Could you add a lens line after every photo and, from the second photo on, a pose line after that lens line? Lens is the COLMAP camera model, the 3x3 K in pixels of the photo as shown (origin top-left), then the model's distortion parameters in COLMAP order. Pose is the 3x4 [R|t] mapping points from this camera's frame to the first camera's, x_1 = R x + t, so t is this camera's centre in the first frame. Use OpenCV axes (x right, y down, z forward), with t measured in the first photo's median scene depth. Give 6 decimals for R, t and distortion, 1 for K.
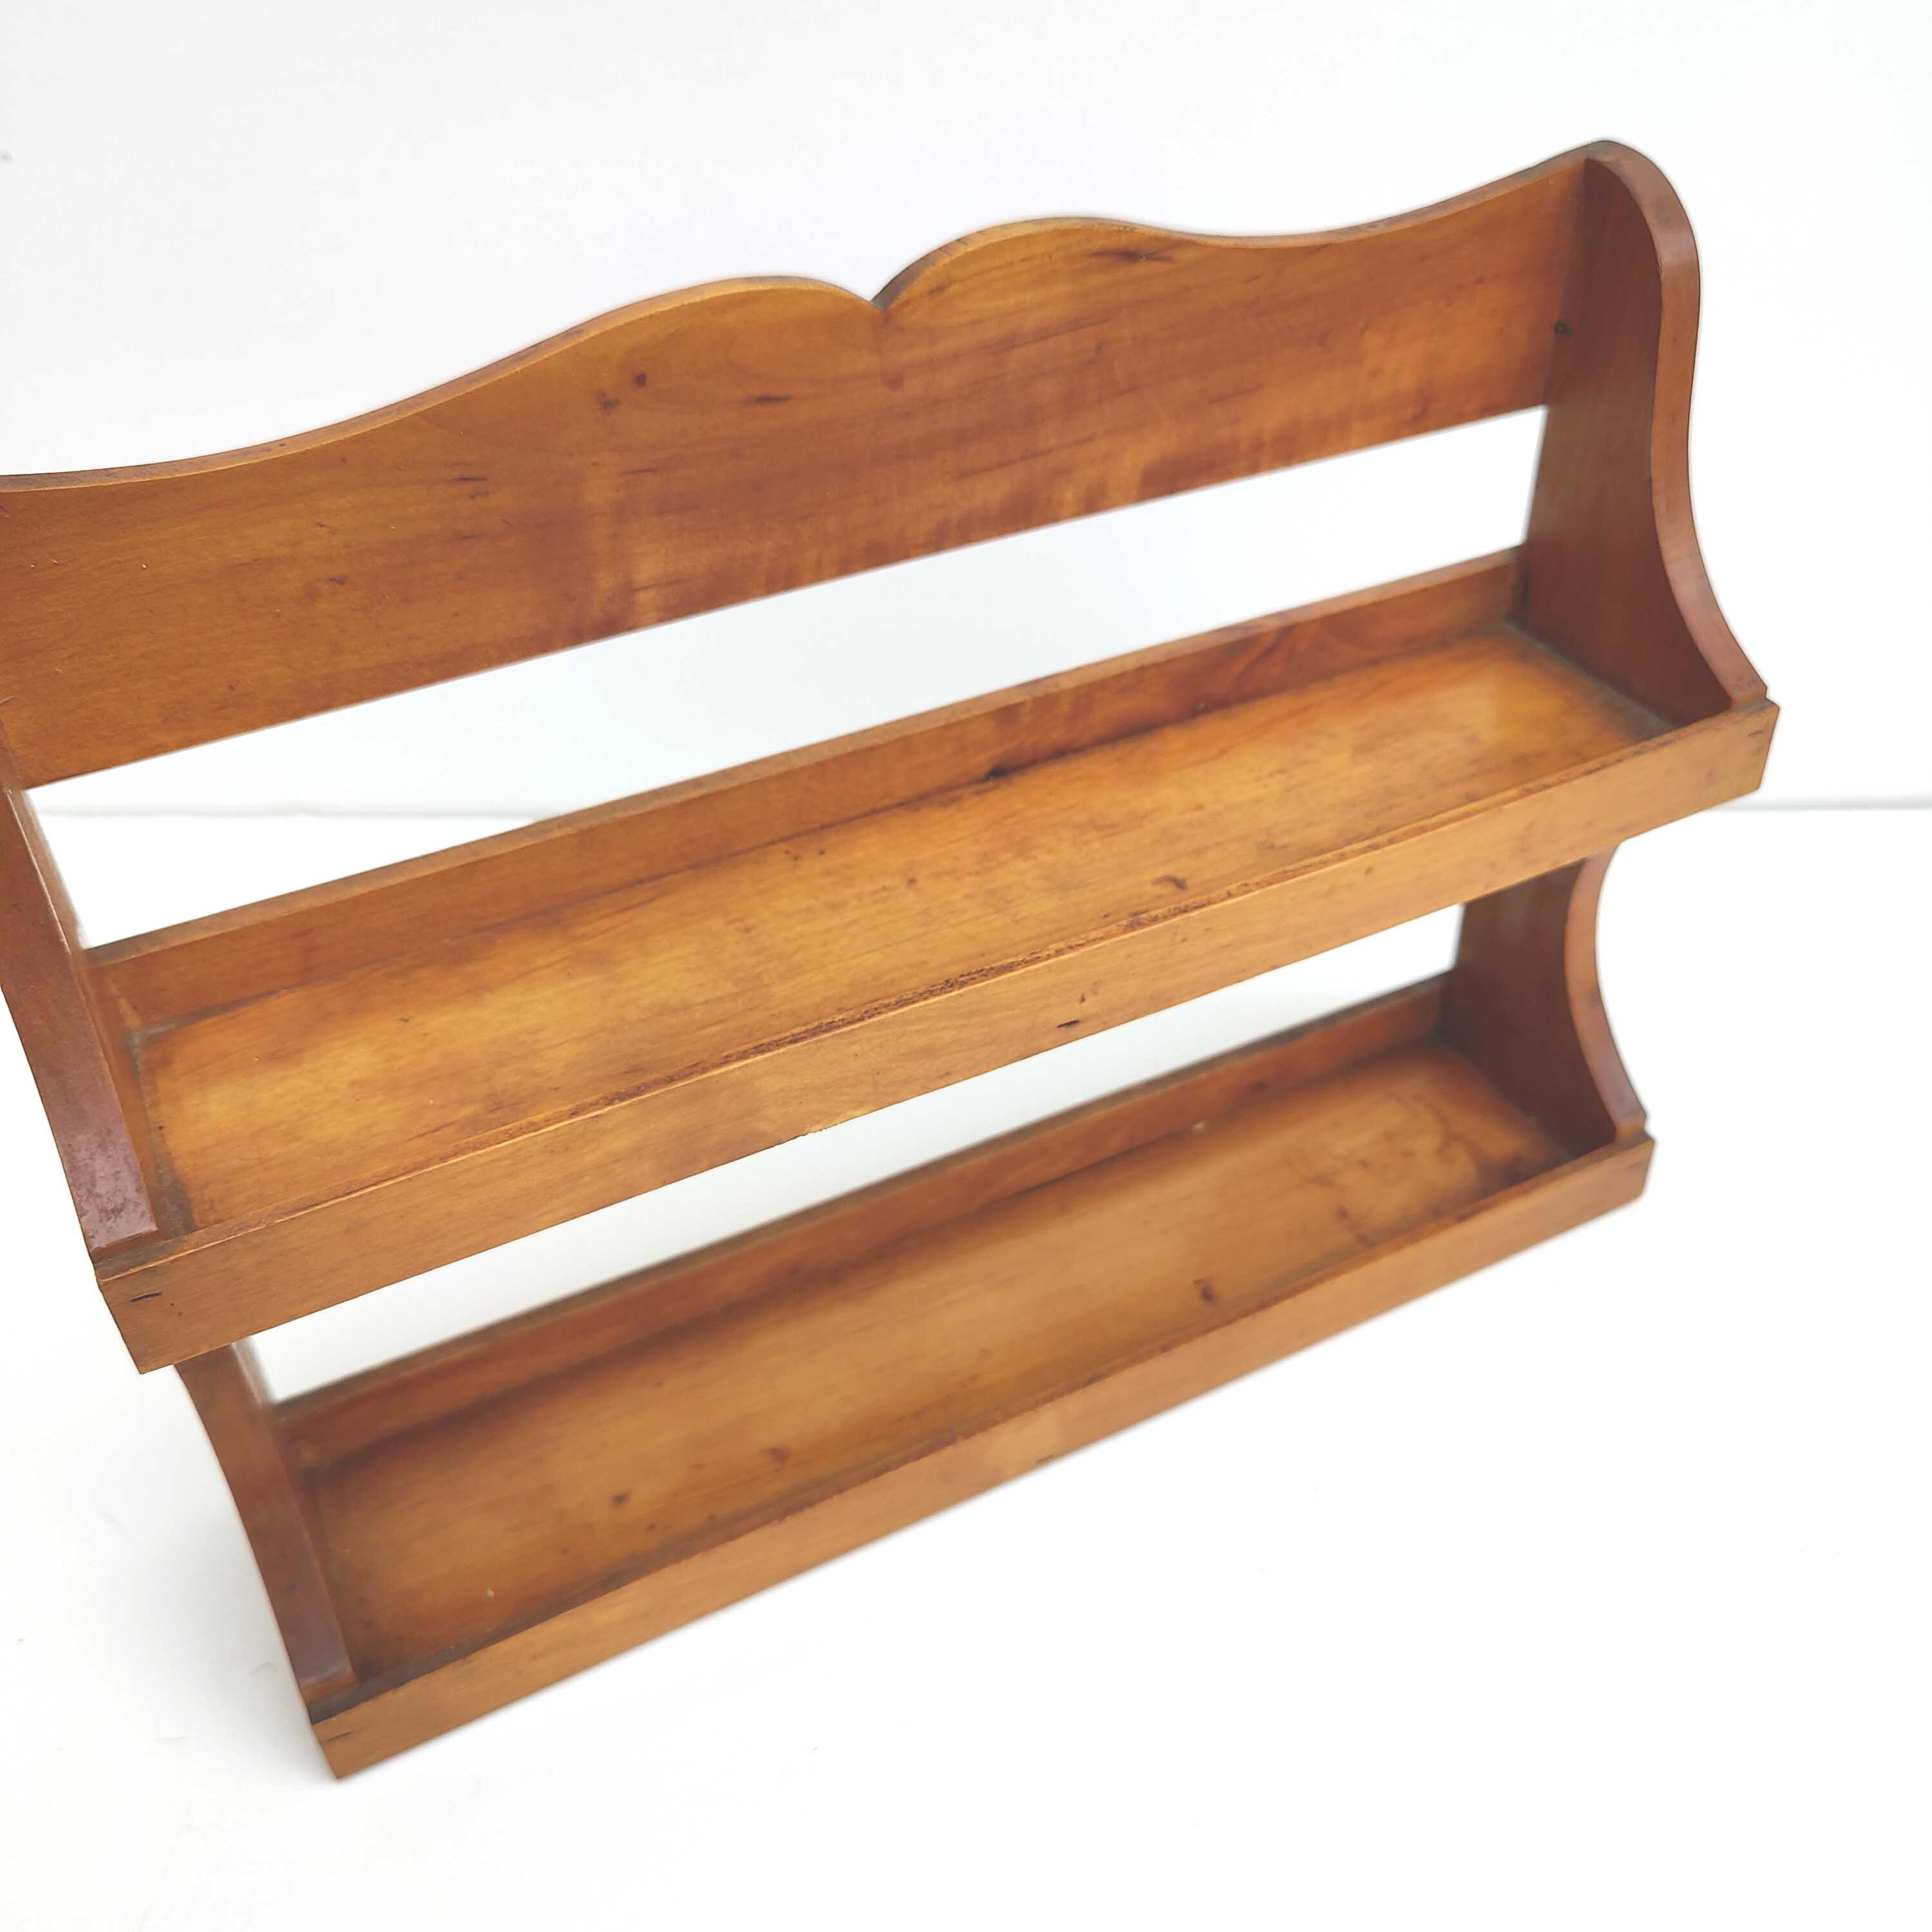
lens RADIAL K [[1907.3, 0, 968.6], [0, 1907.3, 1010.7], [0, 0, 1]] dist [-0.019029, -0.010875]
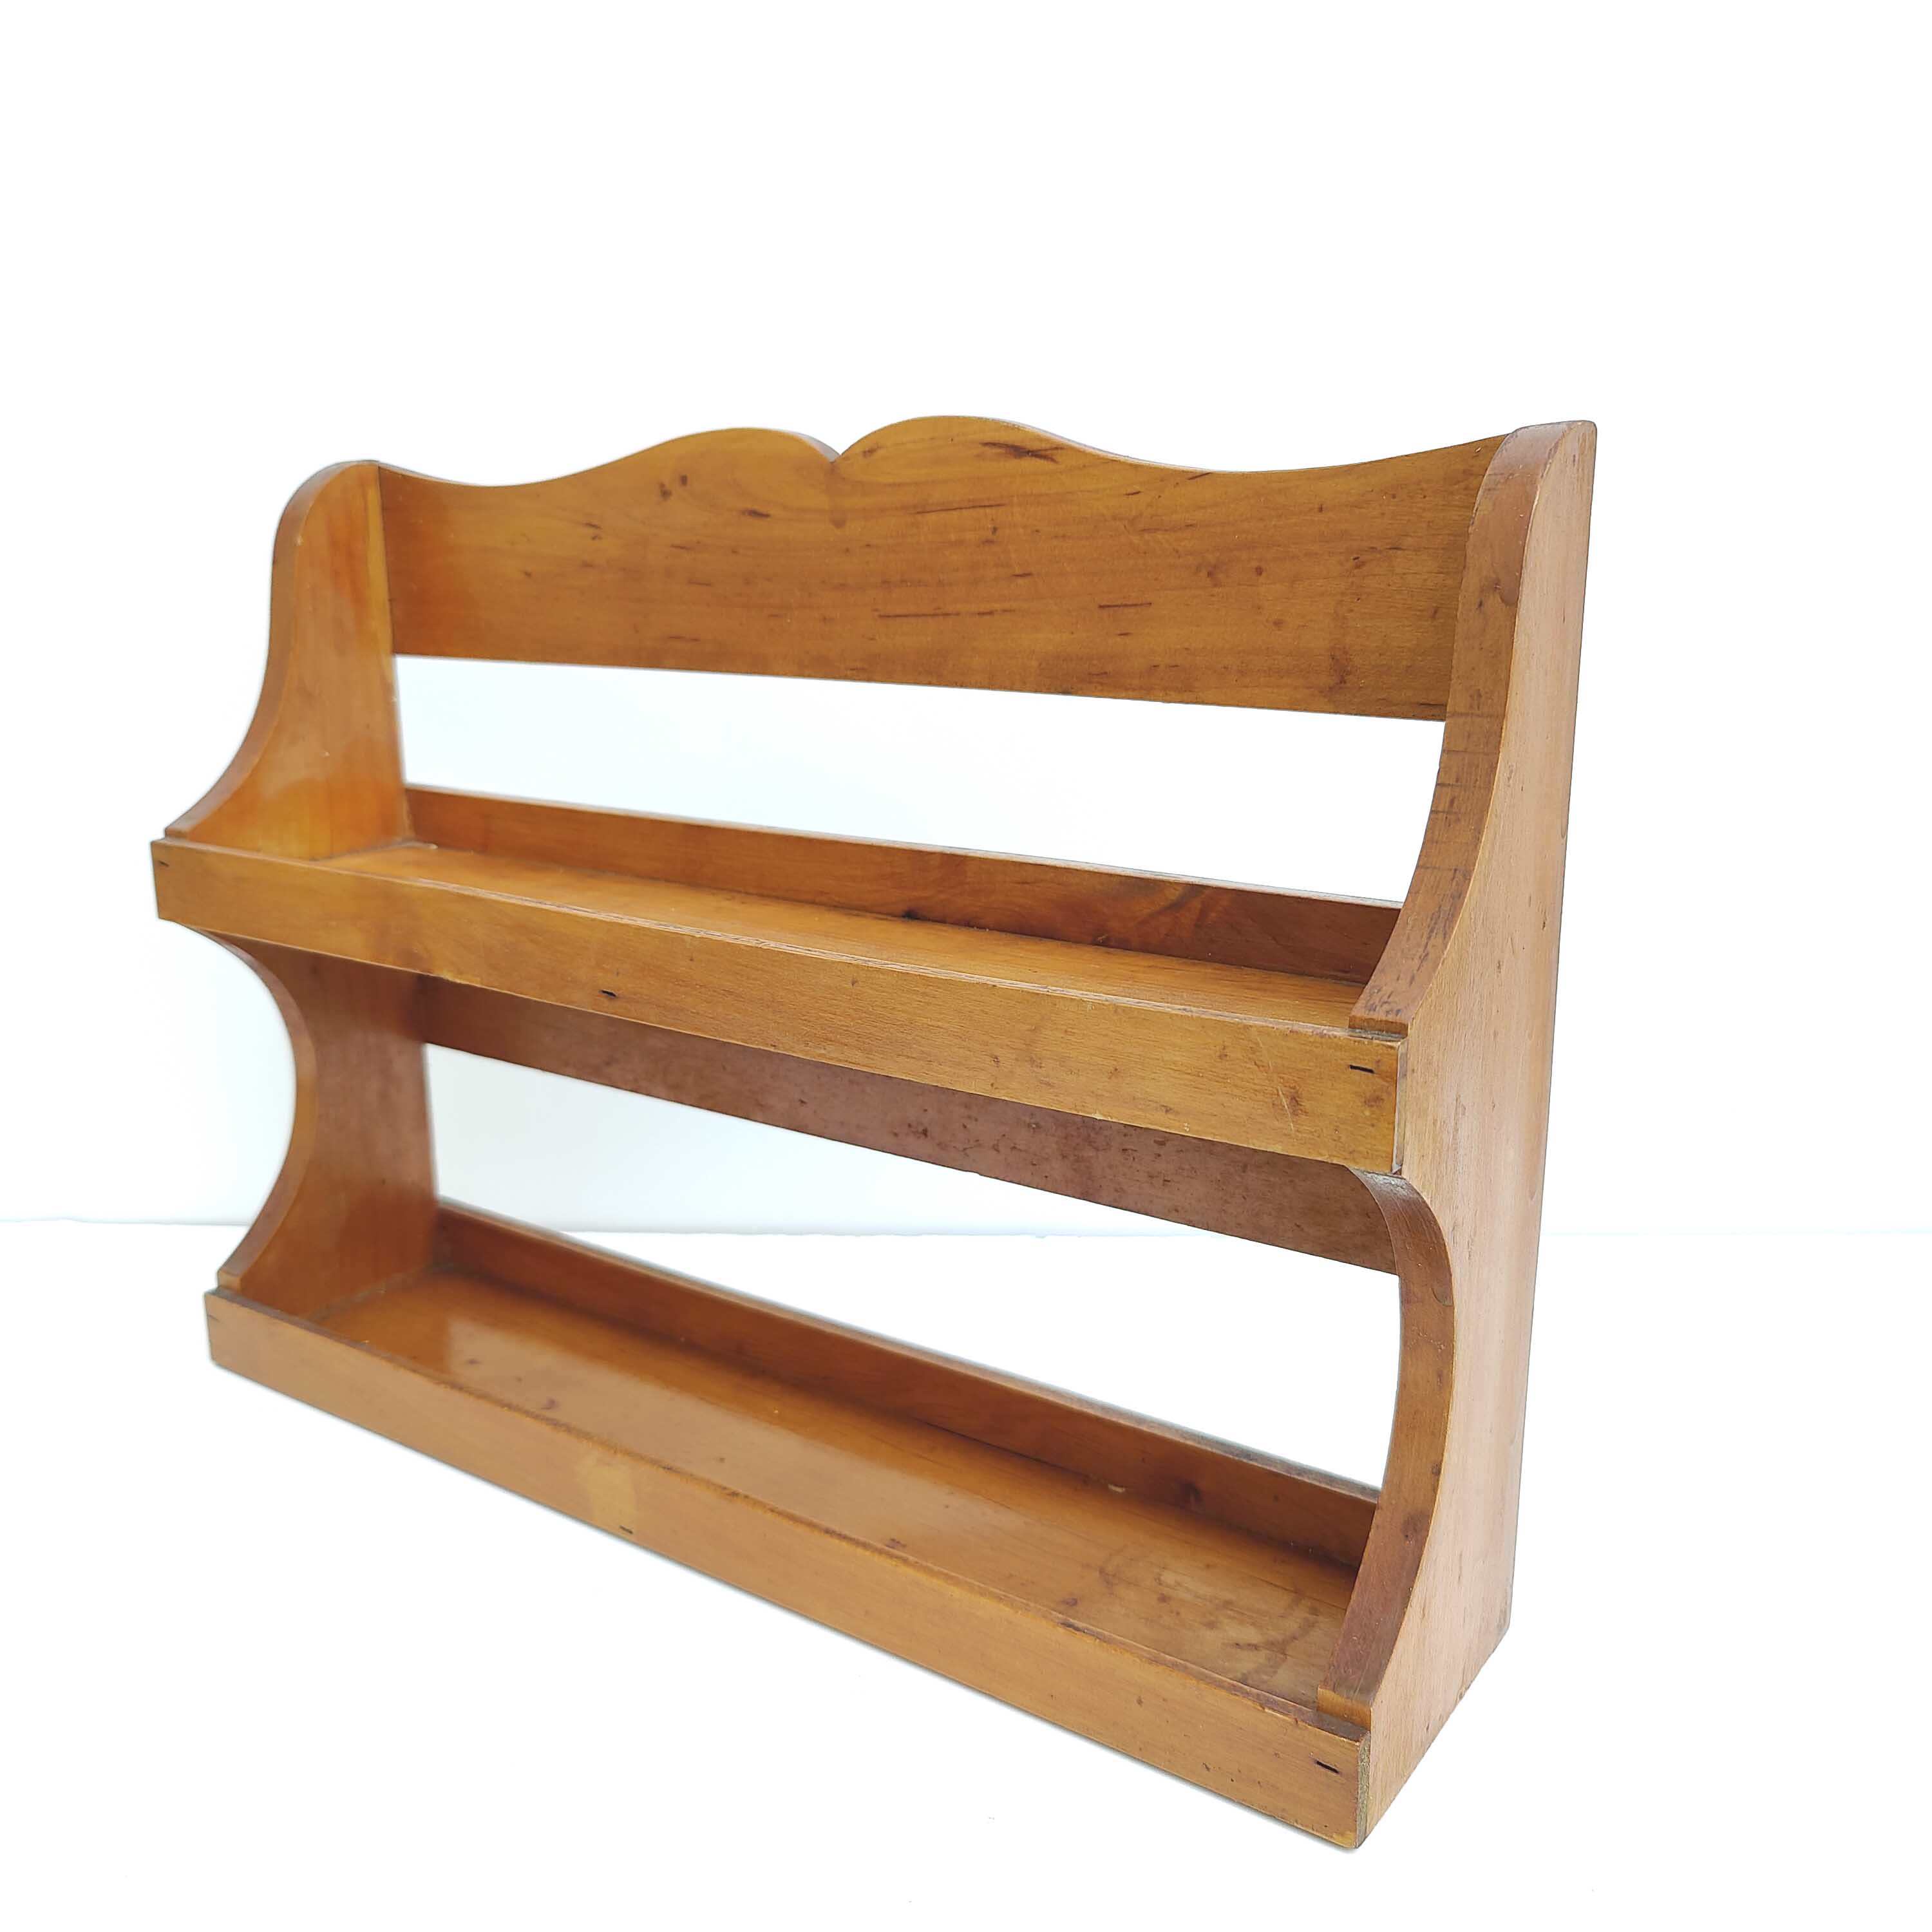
lens RADIAL K [[1907.3, 0, 968.6], [0, 1907.3, 1010.7], [0, 0, 1]] dist [-0.019029, -0.010875]
pose [[0.439909, 0.239655, -0.865474, 1.031431], [-0.569905, 0.819307, -0.062804, -0.031898], [0.694038, 0.520866, 0.497001, 0.534712]]
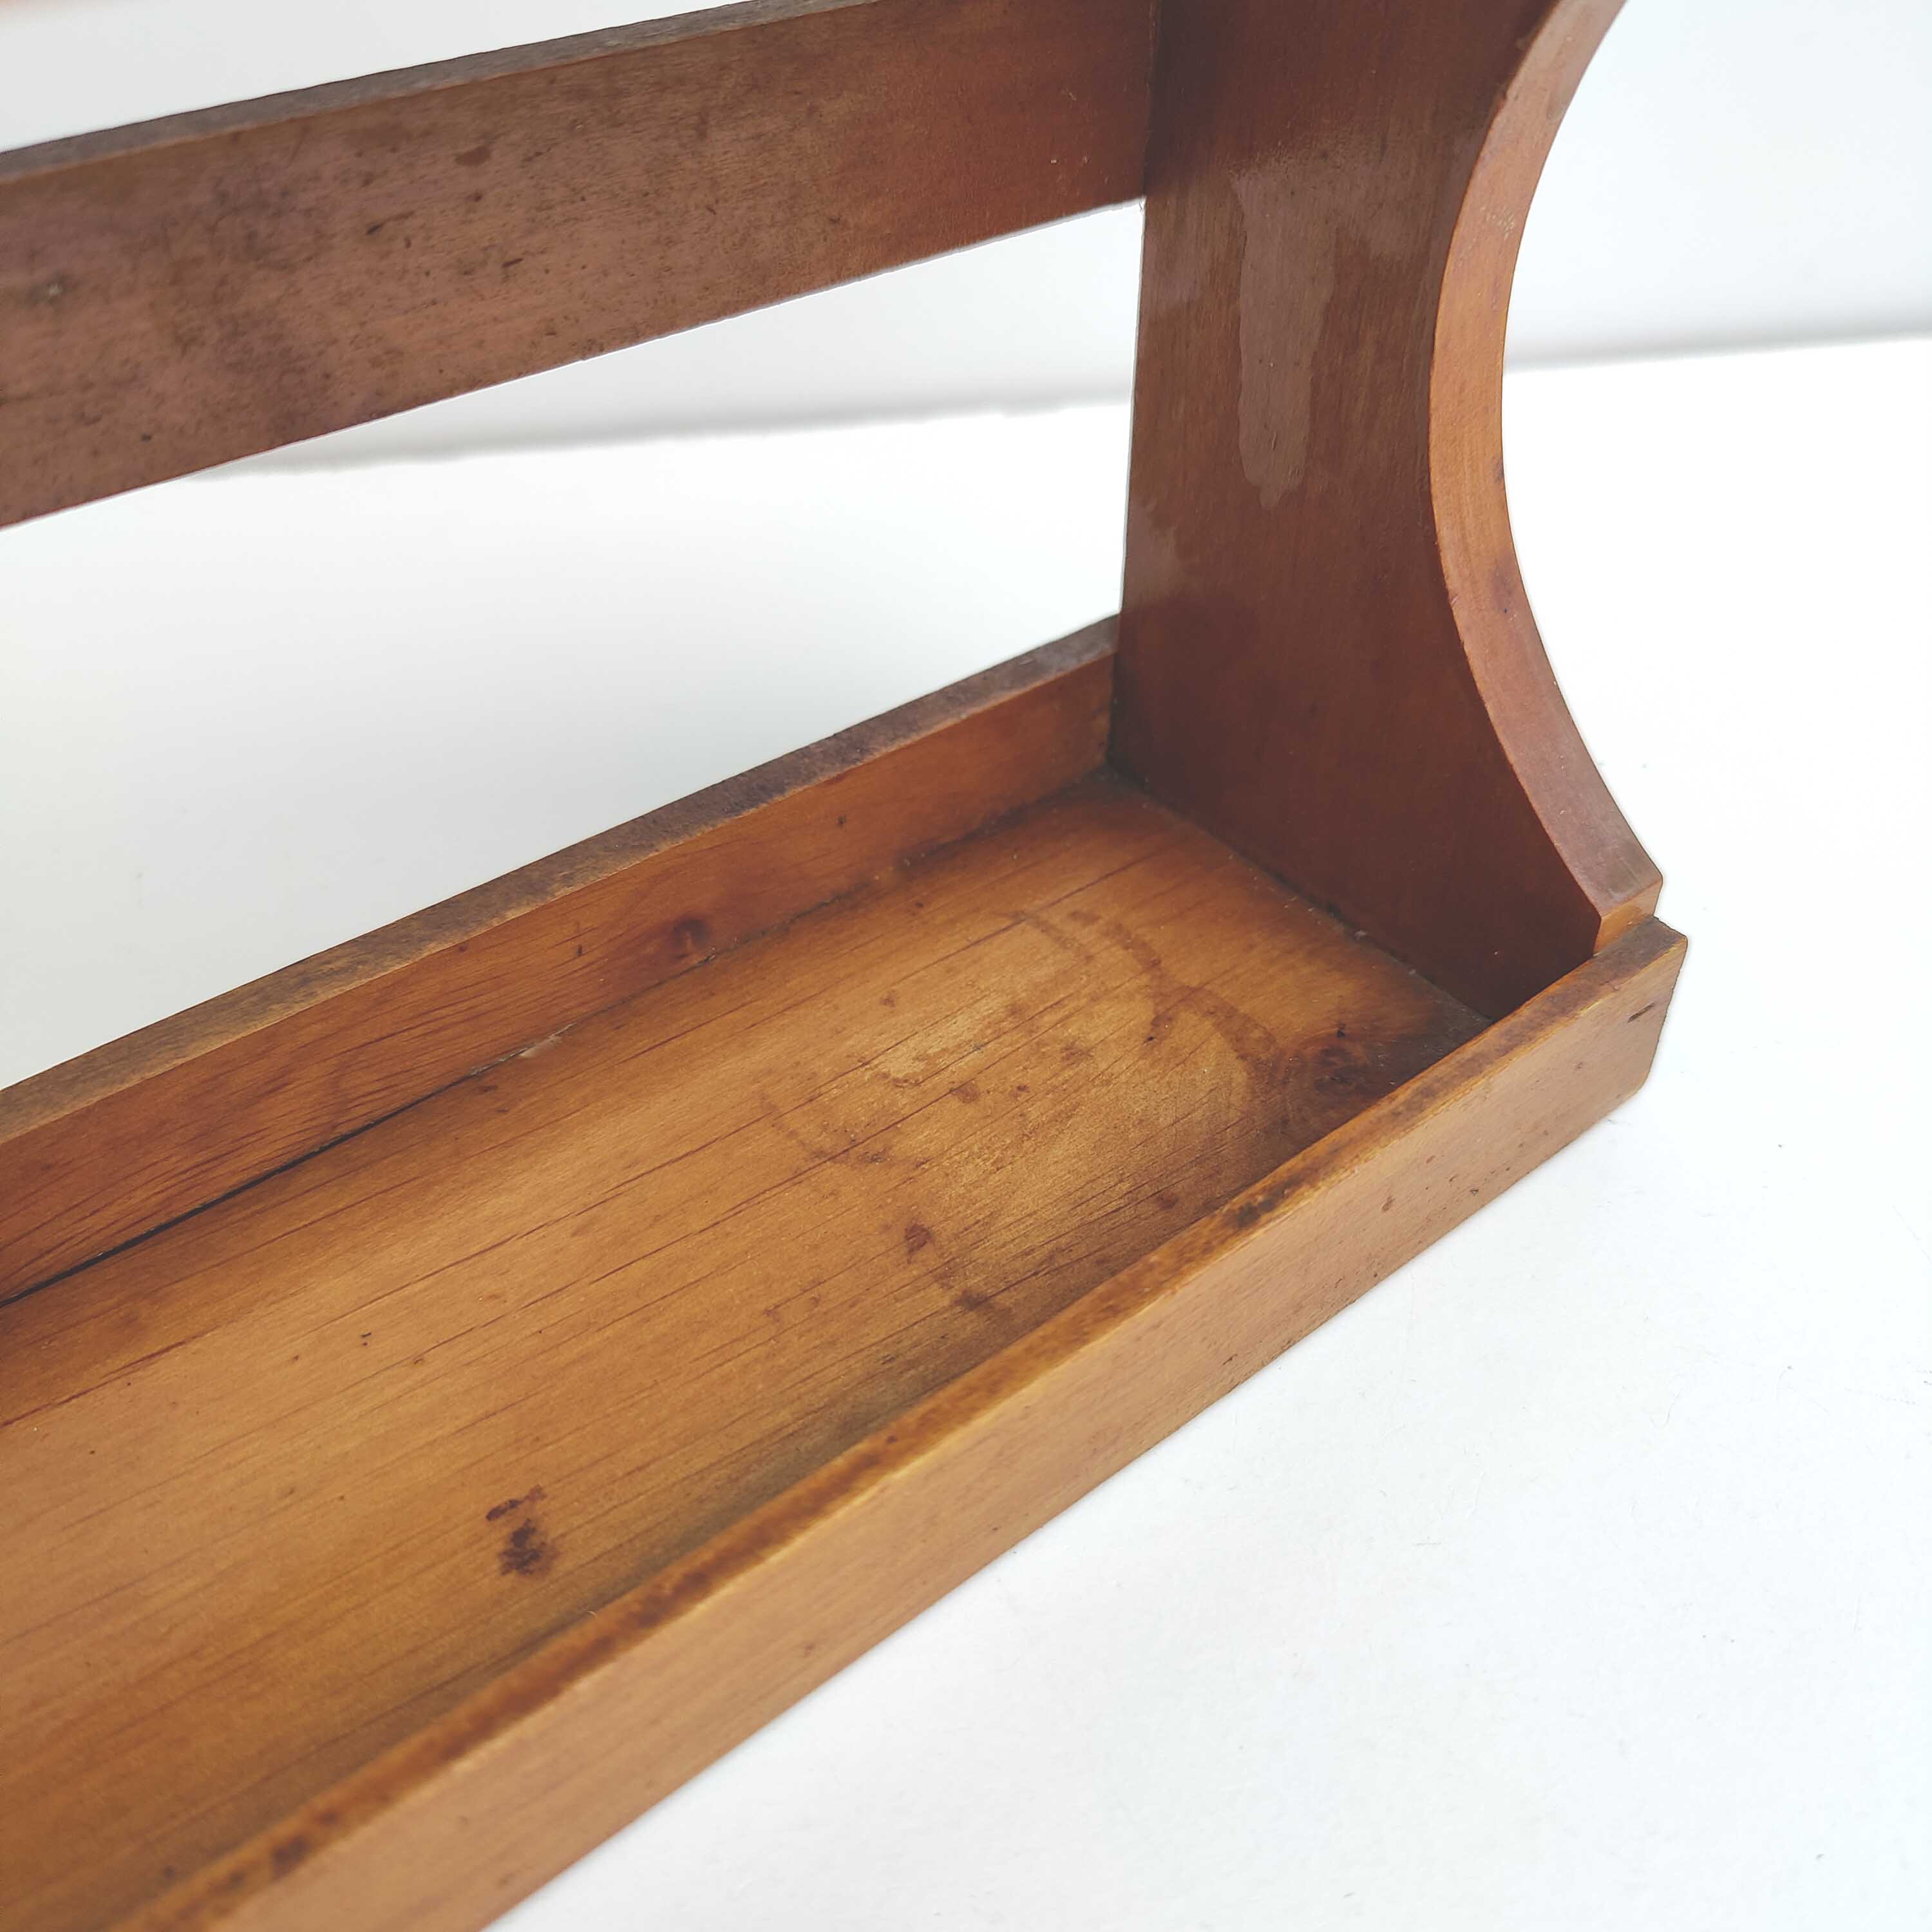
lens RADIAL K [[1907.3, 0, 968.6], [0, 1907.3, 1010.7], [0, 0, 1]] dist [-0.019029, -0.010875]
pose [[0.978970, -0.117982, 0.166425, 0.186475], [0.112519, 0.992765, 0.041918, 0.061331], [-0.170166, -0.022311, 0.985163, 0.793342]]
